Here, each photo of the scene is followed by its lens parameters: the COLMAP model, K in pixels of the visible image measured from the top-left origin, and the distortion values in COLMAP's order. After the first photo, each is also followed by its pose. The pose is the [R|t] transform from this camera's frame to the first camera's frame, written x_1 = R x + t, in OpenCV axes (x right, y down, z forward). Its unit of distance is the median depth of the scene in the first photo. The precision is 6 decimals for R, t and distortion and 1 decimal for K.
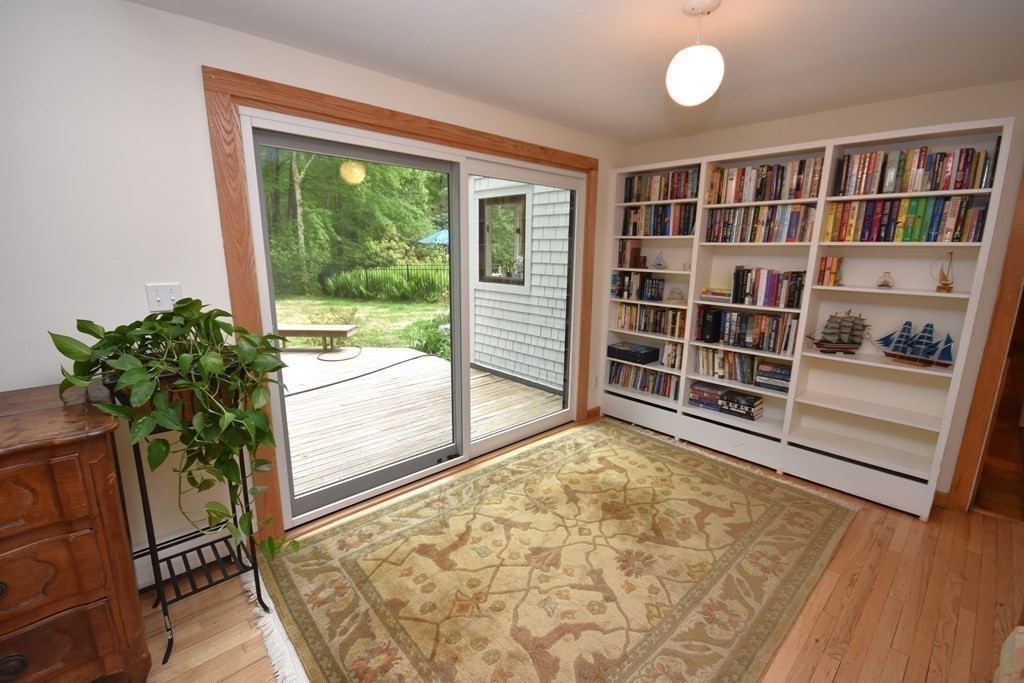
lens RADIAL K [[448.8, 0, 511.8], [0, 448.8, 348.1], [0, 0, 1]] dist [0.001373, 0.000024]
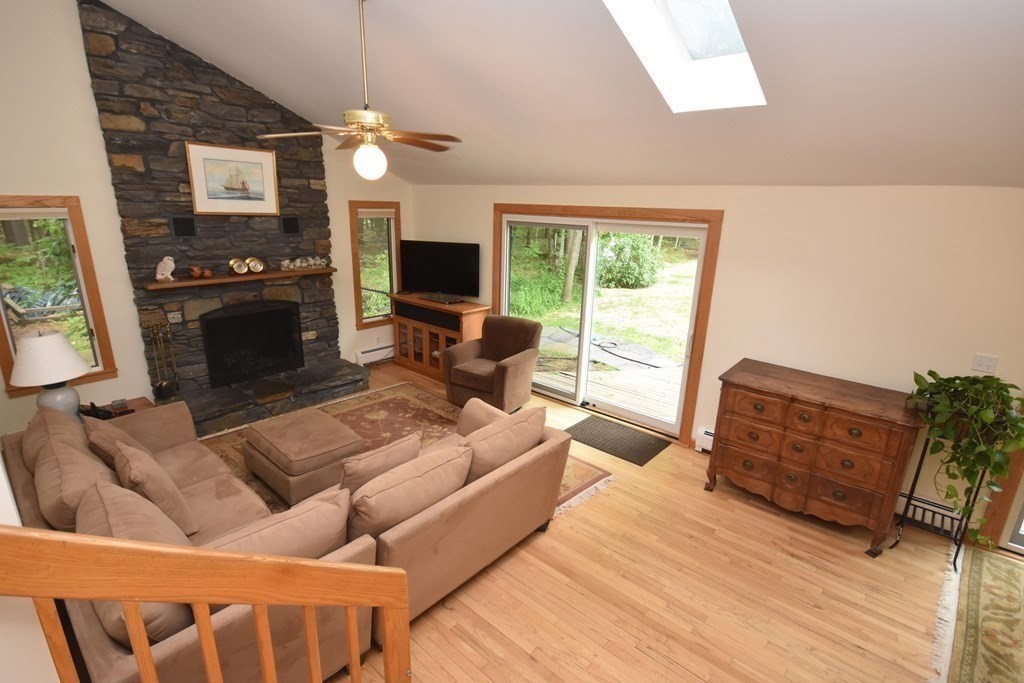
lens RADIAL K [[494.1, 0, 514.8], [0, 494.1, 348.4], [0, 0, 1]] dist [-0.001755, -0.000895]
pose [[0.094131, 0.273816, -0.957165, 0.700178], [-0.234134, 0.940556, 0.246039, -0.193587], [0.967637, 0.200945, 0.152645, -0.853932]]
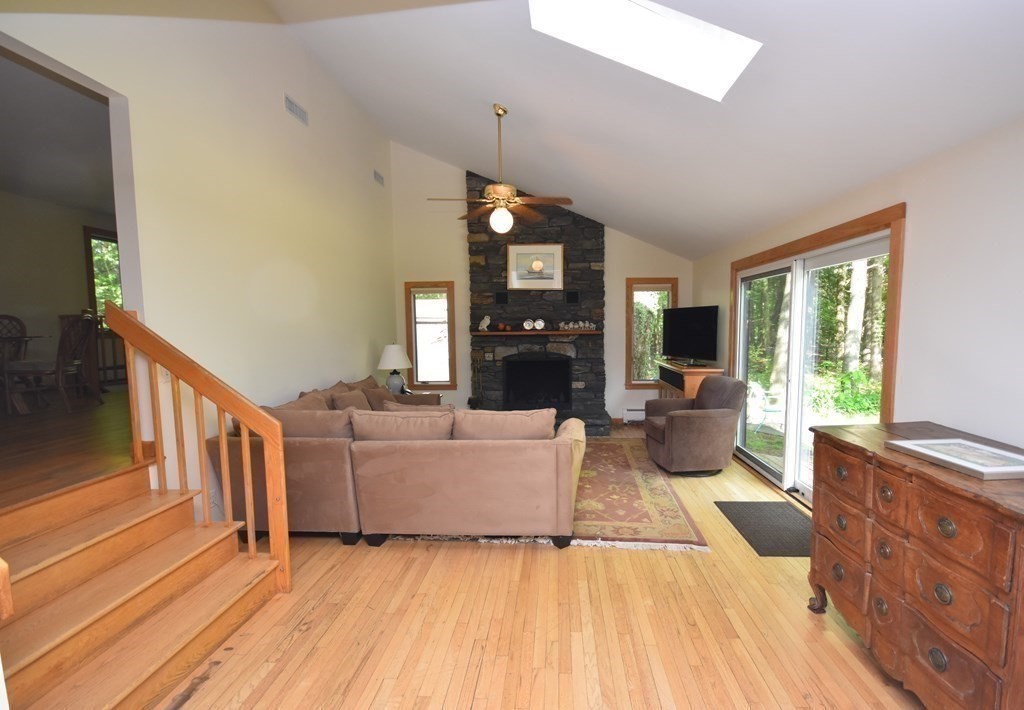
lens RADIAL K [[467.7, 0, 535.4], [0, 467.7, 362.1], [0, 0, 1]] dist [0.011343, 0.000216]
pose [[-0.715906, 0.053312, -0.696159, 0.351324], [-0.146379, 0.963461, 0.224313, -0.140620], [0.682680, 0.262490, -0.681943, 0.553398]]
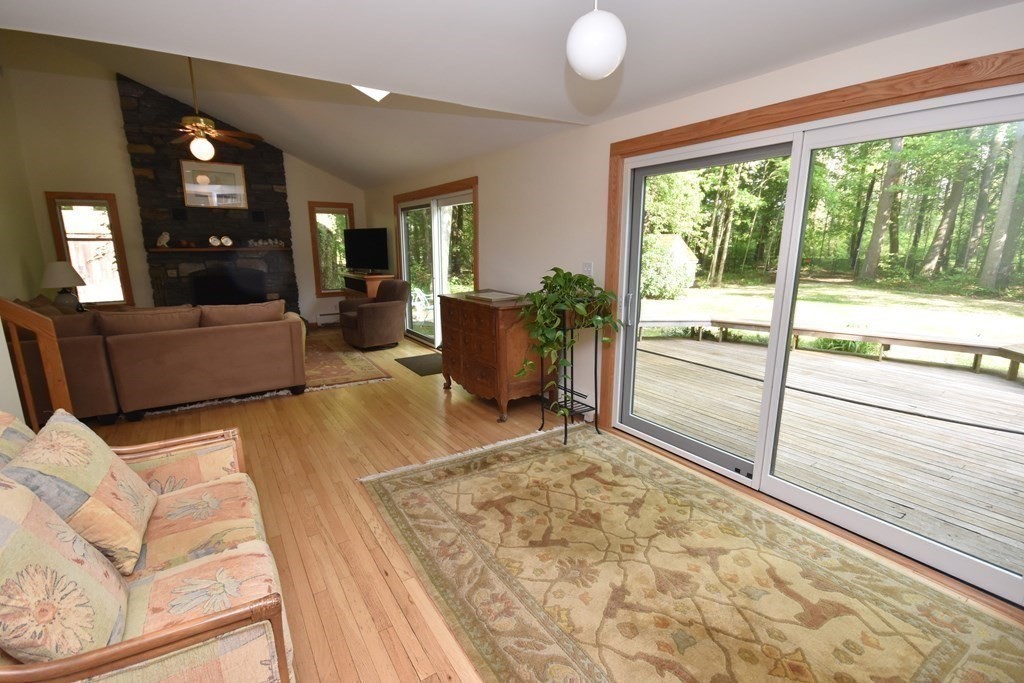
lens RADIAL K [[469.2, 0, 509.8], [0, 469.2, 345.8], [0, 0, 1]] dist [0.000187, -0.000387]
pose [[-0.174174, 0.201302, -0.963920, 1.280203], [-0.209129, 0.948990, 0.235972, -0.197975], [0.962252, 0.242684, -0.123191, 0.958898]]
